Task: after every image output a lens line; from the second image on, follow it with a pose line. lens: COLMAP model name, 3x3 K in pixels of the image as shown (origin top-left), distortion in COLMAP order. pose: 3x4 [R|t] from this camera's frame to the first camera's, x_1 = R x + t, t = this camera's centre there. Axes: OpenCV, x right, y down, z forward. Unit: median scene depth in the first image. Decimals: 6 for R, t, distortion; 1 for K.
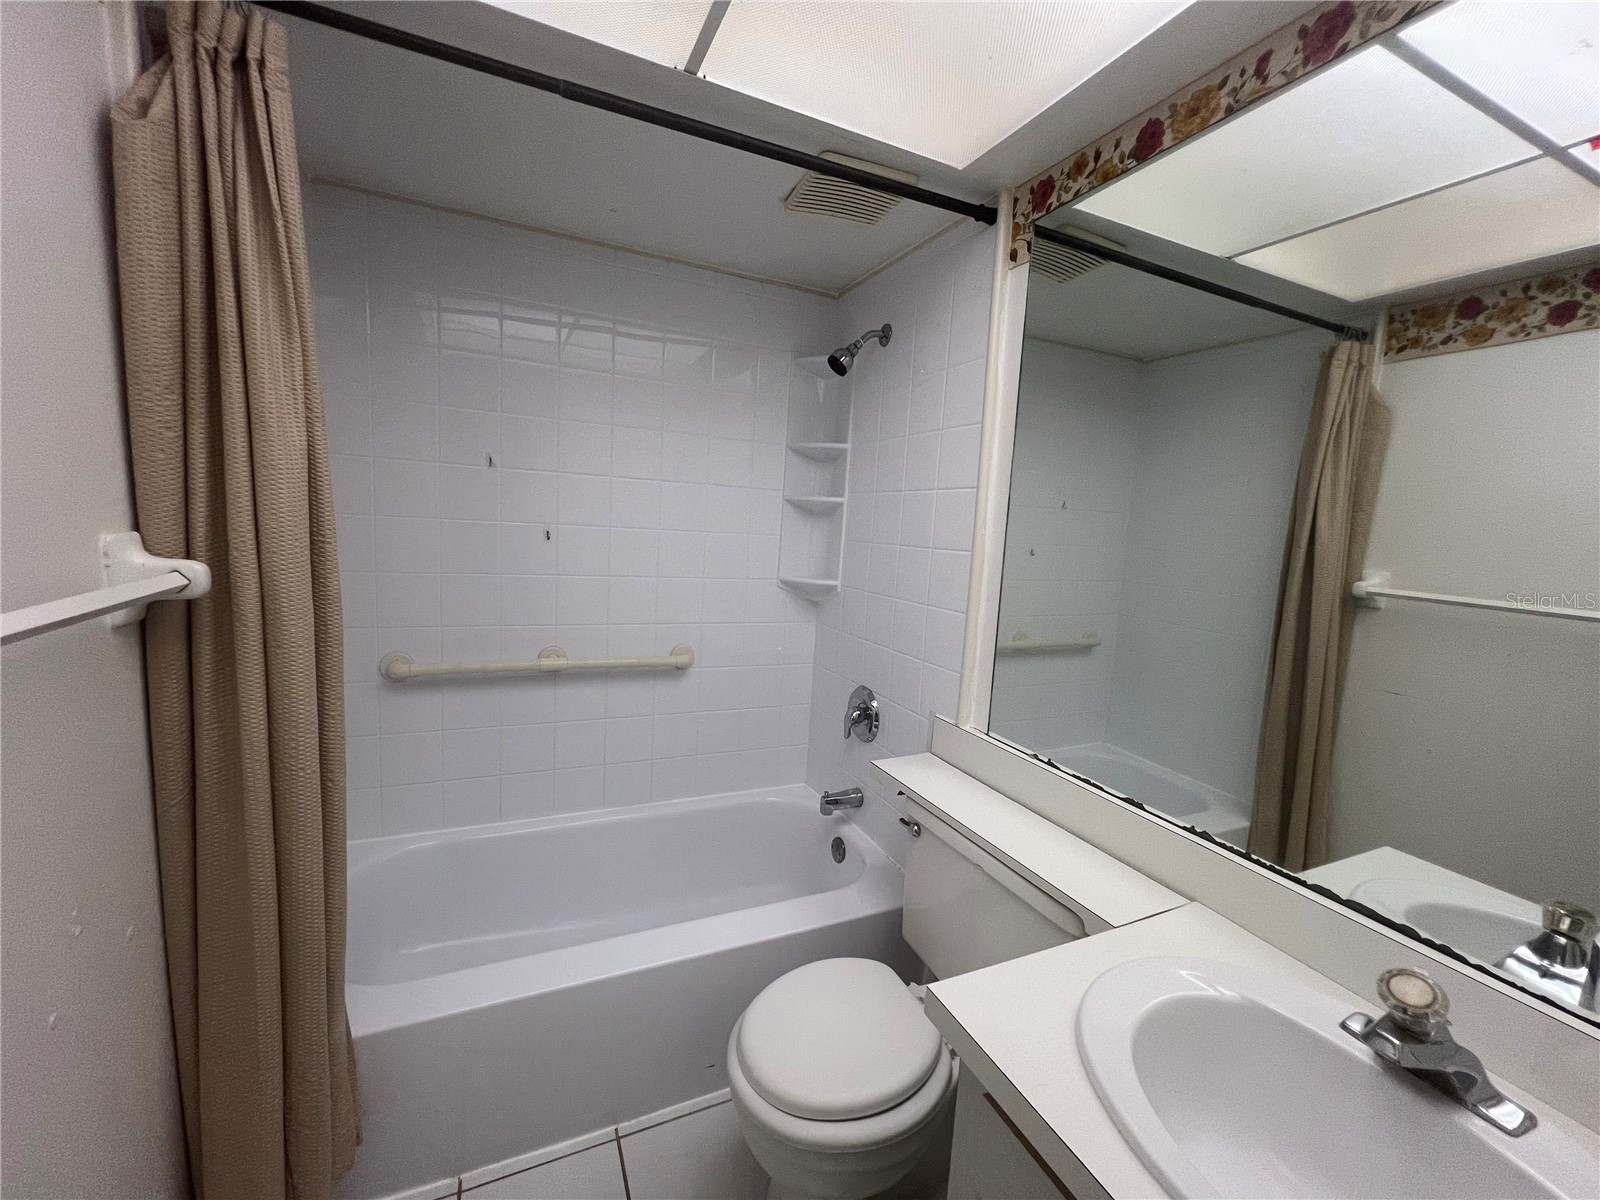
lens RADIAL K [[642.0, 0, 800.2], [0, 642.0, 604.4], [0, 0, 1]] dist [-0.002440, 0.000477]
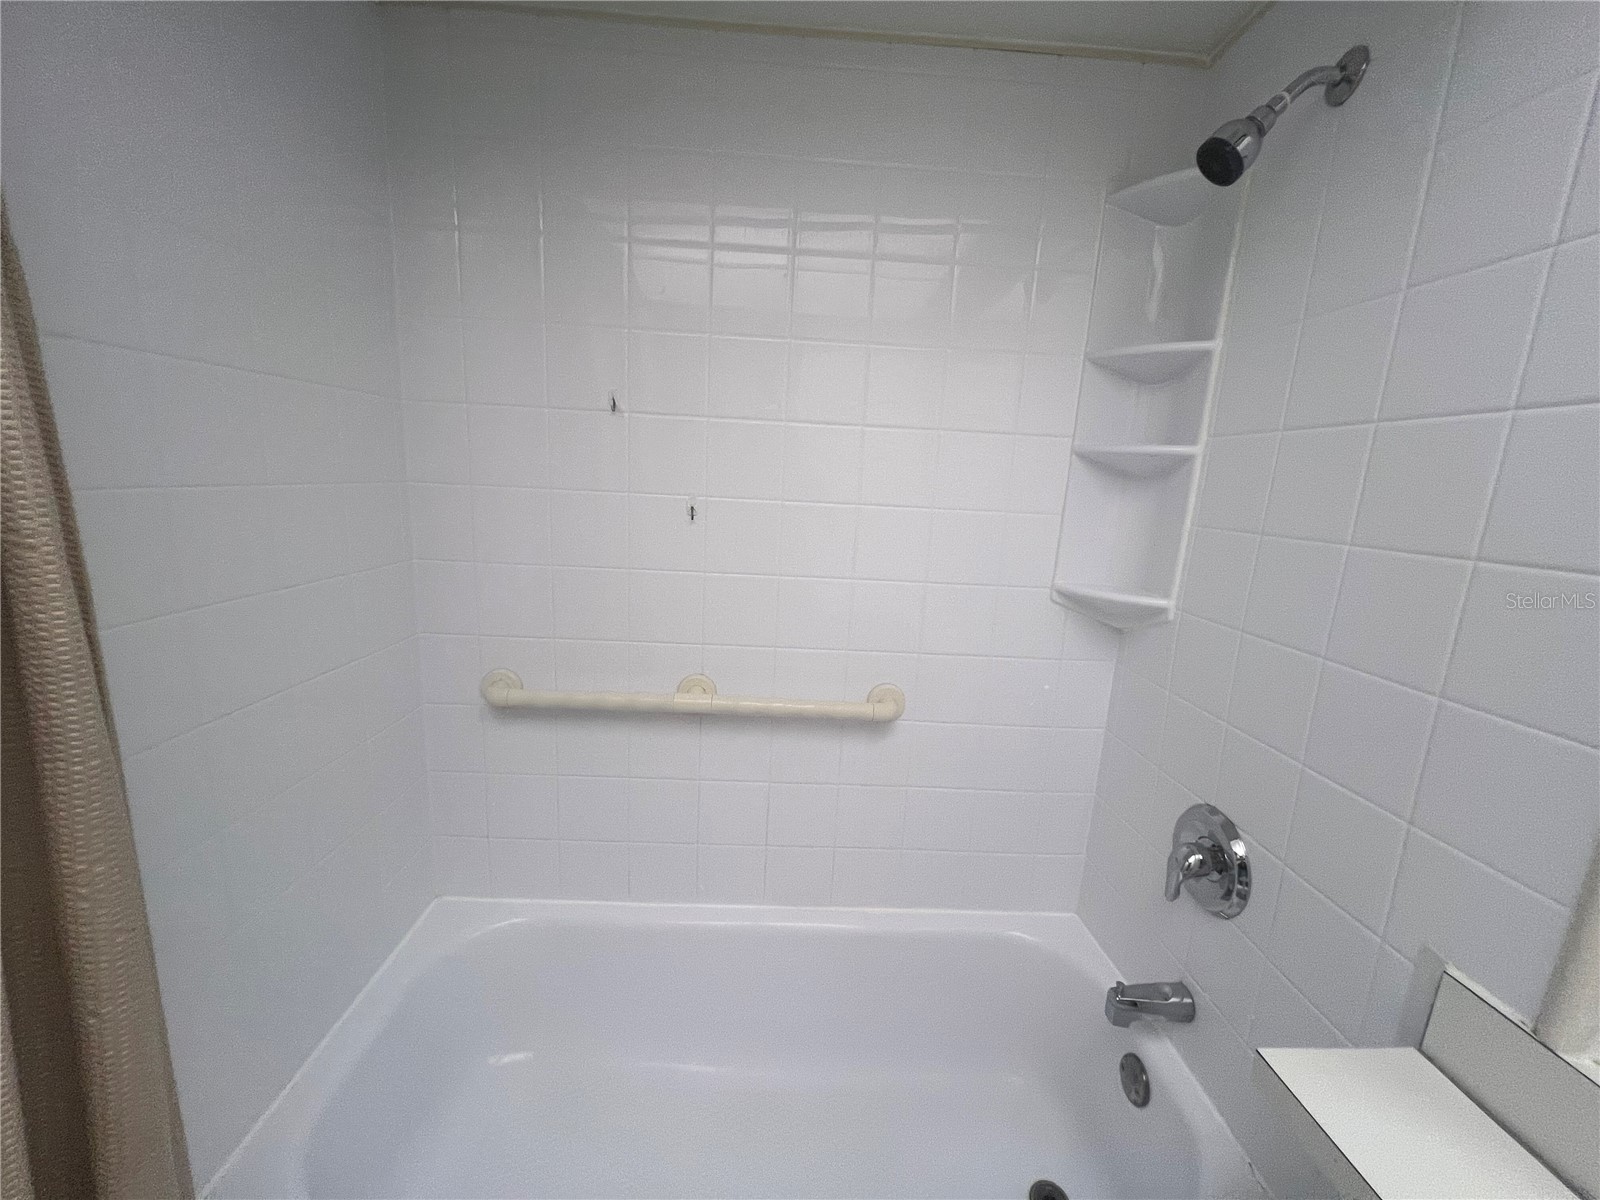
lens RADIAL K [[642.3, 0, 794.8], [0, 642.3, 610.3], [0, 0, 1]] dist [-0.010354, 0.000217]
pose [[0.921631, 0.066176, -0.382382, -0.028780], [-0.044311, 0.996854, 0.065718, -0.052483], [0.385528, -0.043624, 0.921664, 0.396154]]
